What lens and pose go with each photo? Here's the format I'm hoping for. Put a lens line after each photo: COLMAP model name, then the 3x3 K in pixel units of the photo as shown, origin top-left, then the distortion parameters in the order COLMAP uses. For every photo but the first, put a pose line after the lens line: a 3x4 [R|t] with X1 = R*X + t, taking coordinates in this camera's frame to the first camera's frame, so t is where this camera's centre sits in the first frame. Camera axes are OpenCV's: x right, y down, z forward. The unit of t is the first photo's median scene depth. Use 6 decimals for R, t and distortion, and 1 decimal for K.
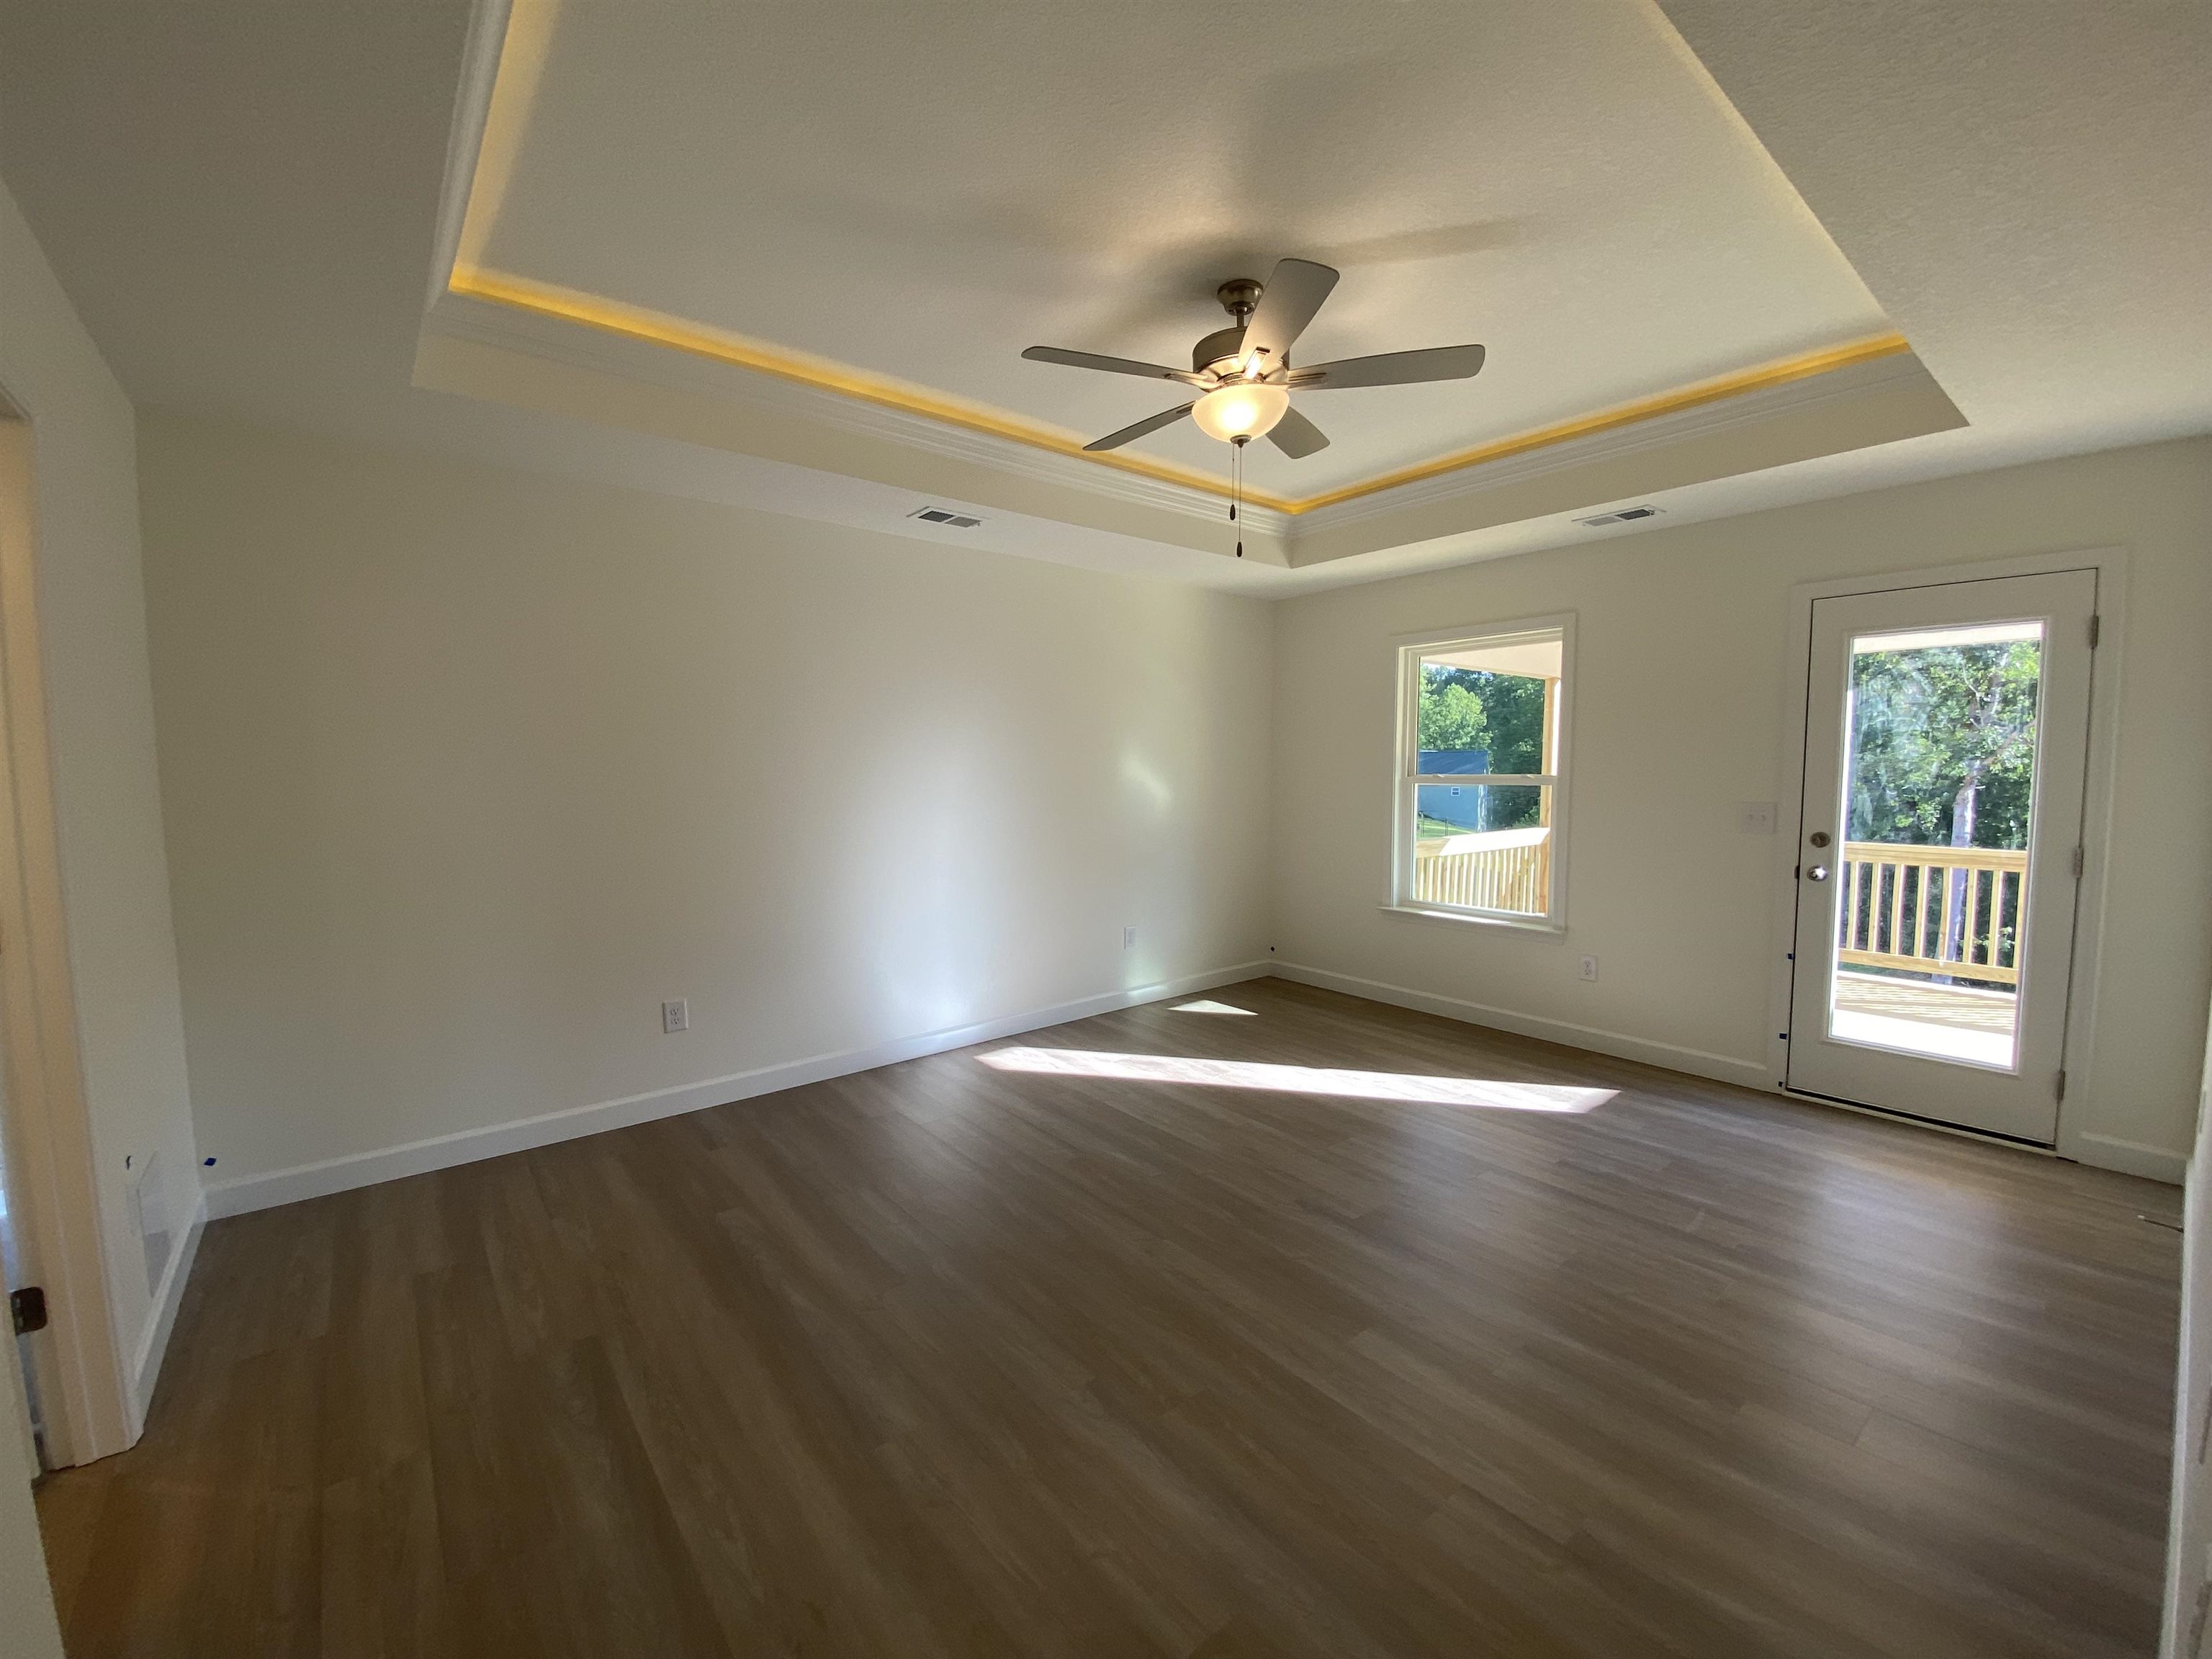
lens RADIAL K [[897.6, 0, 1095.2], [0, 897.6, 837.1], [0, 0, 1]] dist [0.032998, -0.026746]
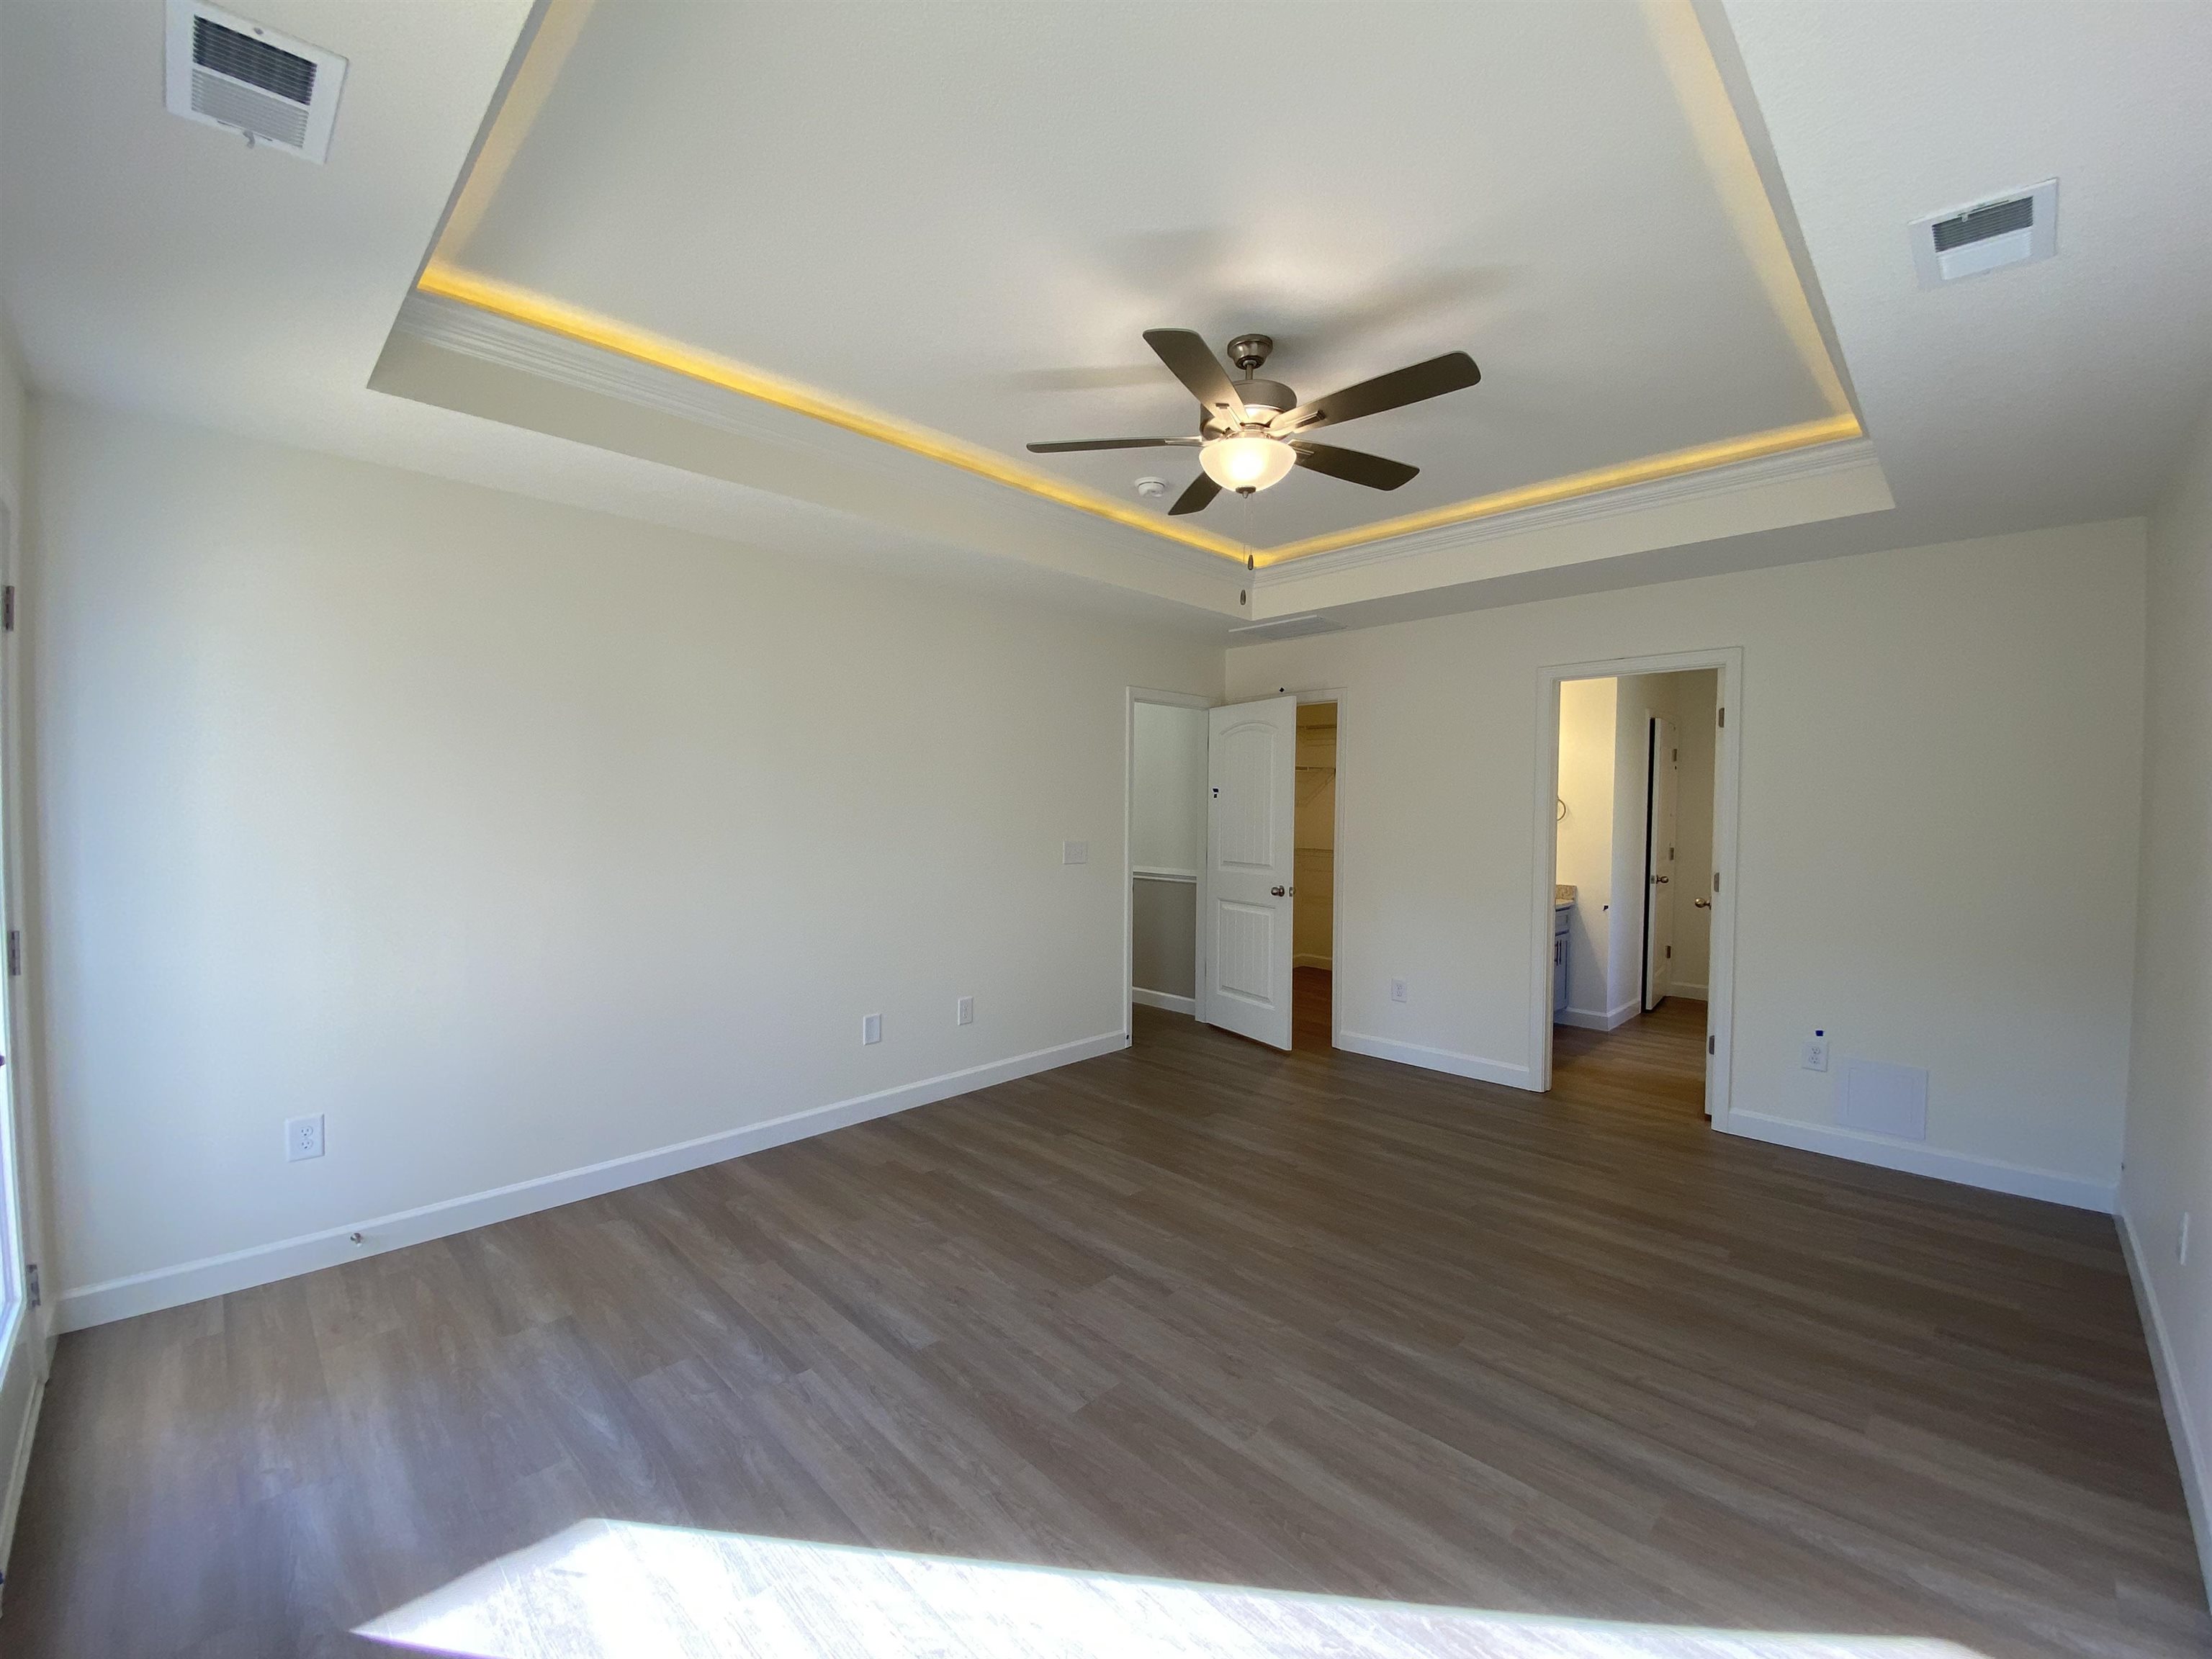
lens RADIAL K [[897.6, 0, 1095.2], [0, 897.6, 837.1], [0, 0, 1]] dist [0.032998, -0.026746]
pose [[-0.994682, 0.002370, -0.102970, 0.388803], [-0.009447, 0.993422, 0.114117, -0.152794], [0.102563, 0.114483, -0.988117, 1.834846]]
